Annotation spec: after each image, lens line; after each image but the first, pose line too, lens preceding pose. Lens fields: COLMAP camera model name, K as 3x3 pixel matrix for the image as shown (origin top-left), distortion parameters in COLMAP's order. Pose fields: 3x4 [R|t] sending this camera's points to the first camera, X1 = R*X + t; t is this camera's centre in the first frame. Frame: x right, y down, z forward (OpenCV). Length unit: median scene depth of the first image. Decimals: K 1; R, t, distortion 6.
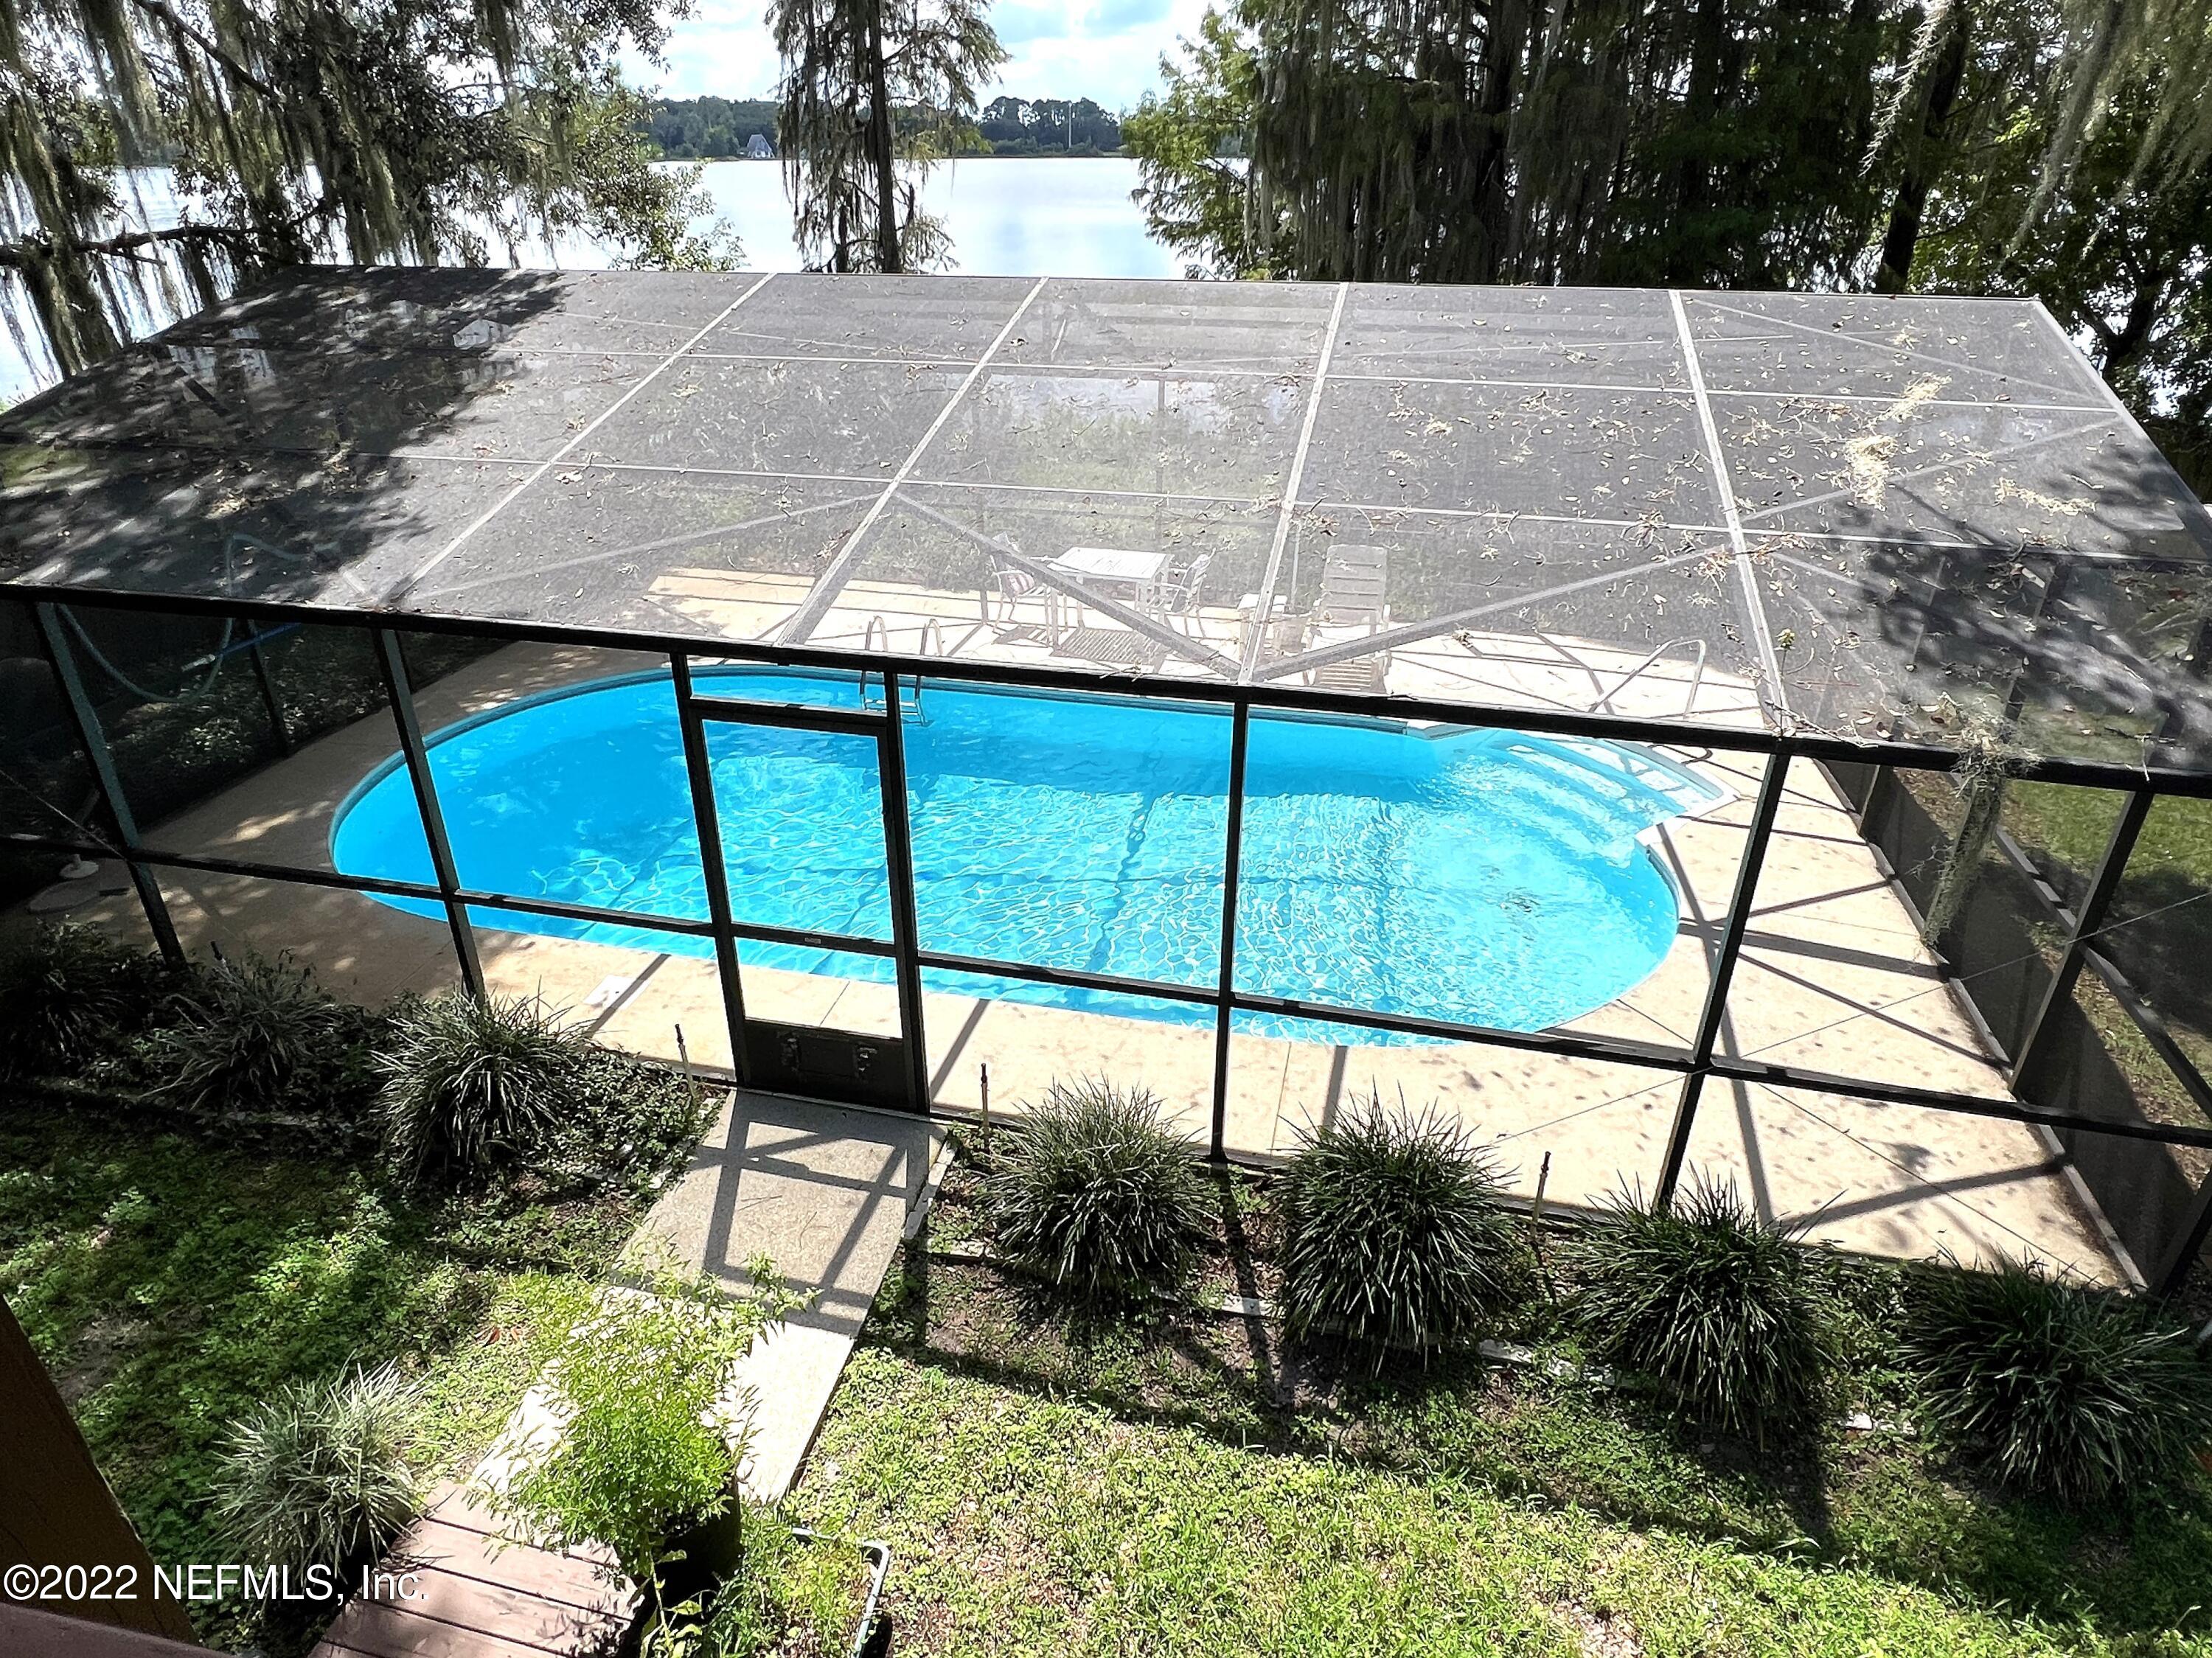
lens RADIAL K [[1322.6, 0, 1106.0], [0, 1322.6, 829.0], [0, 0, 1]] dist [-0.008025, -0.000138]
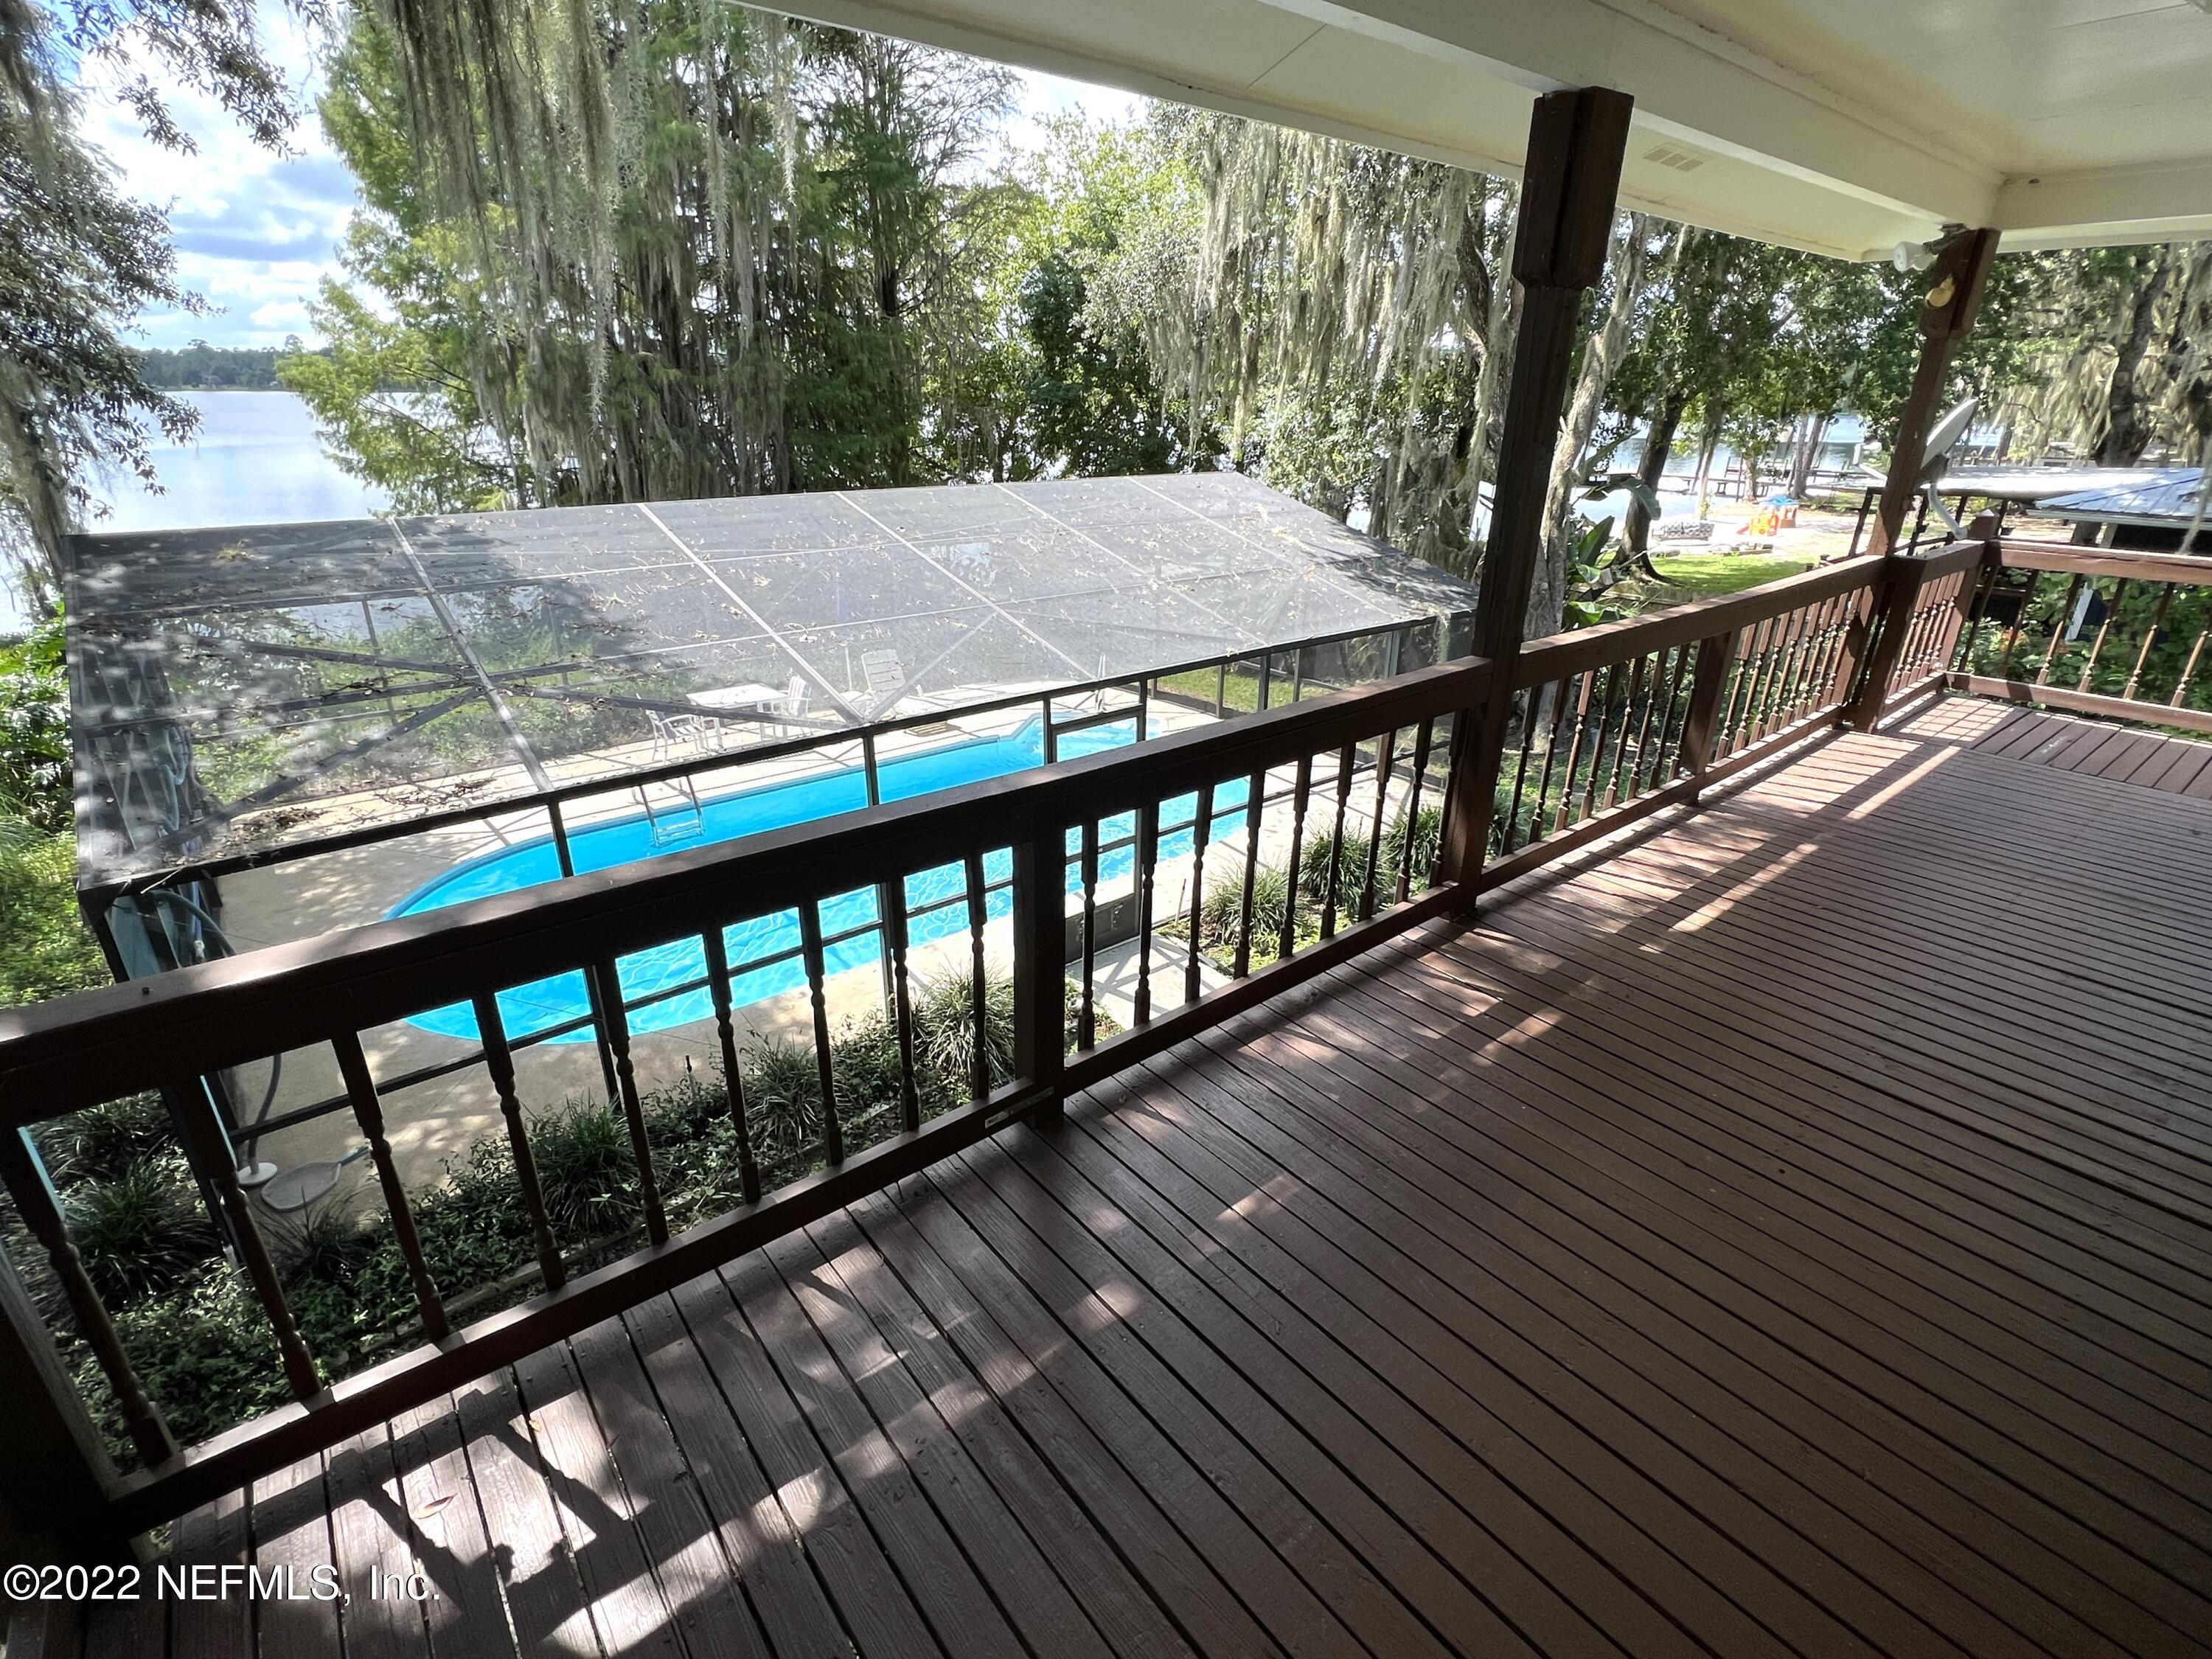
lens RADIAL K [[1076.8, 0, 1104.2], [0, 1076.8, 825.3], [0, 0, 1]] dist [-0.004520, 0.001540]
pose [[0.607436, -0.296475, 0.736969, -1.250007], [0.358631, 0.930164, 0.078599, -0.056515], [-0.708805, 0.216556, 0.671341, 0.023178]]
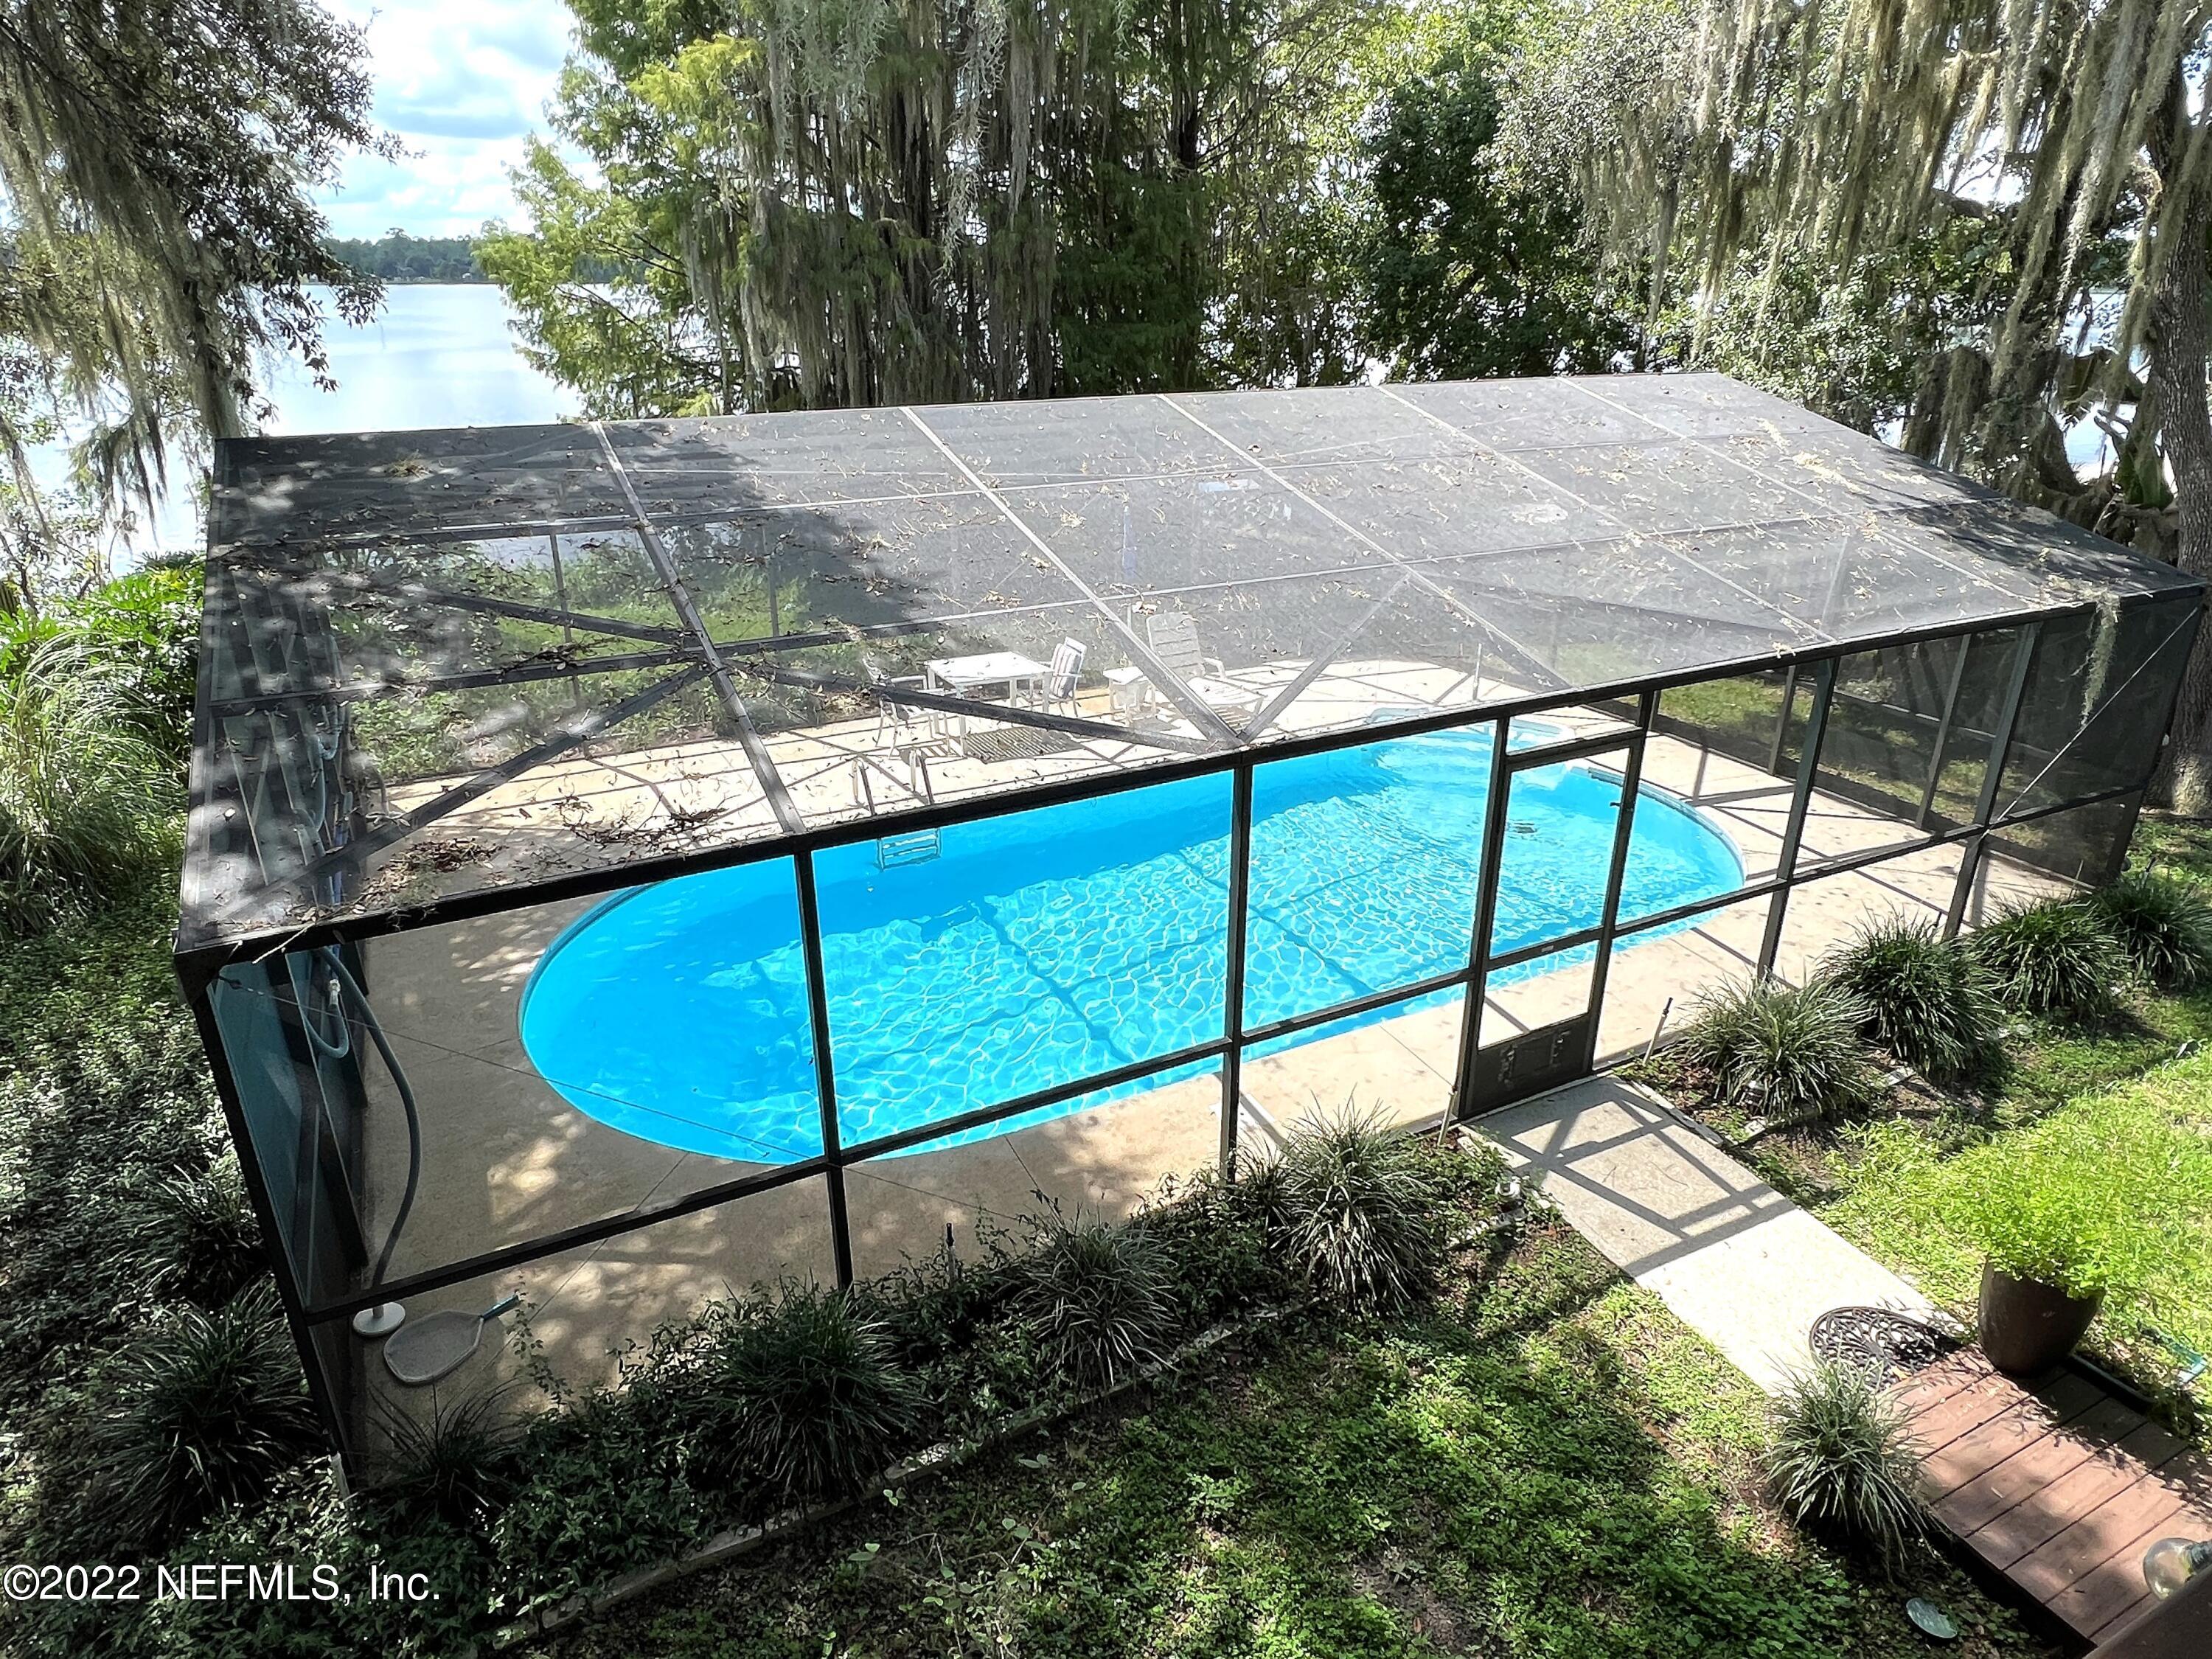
lens RADIAL K [[1346.3, 0, 1090.0], [0, 1346.3, 828.2], [0, 0, 1]] dist [-0.006498, 0.002349]
pose [[0.763016, -0.249912, 0.596113, -1.178180], [0.299408, 0.953979, 0.016705, -0.151135], [-0.572854, 0.165735, 0.802727, 0.270737]]
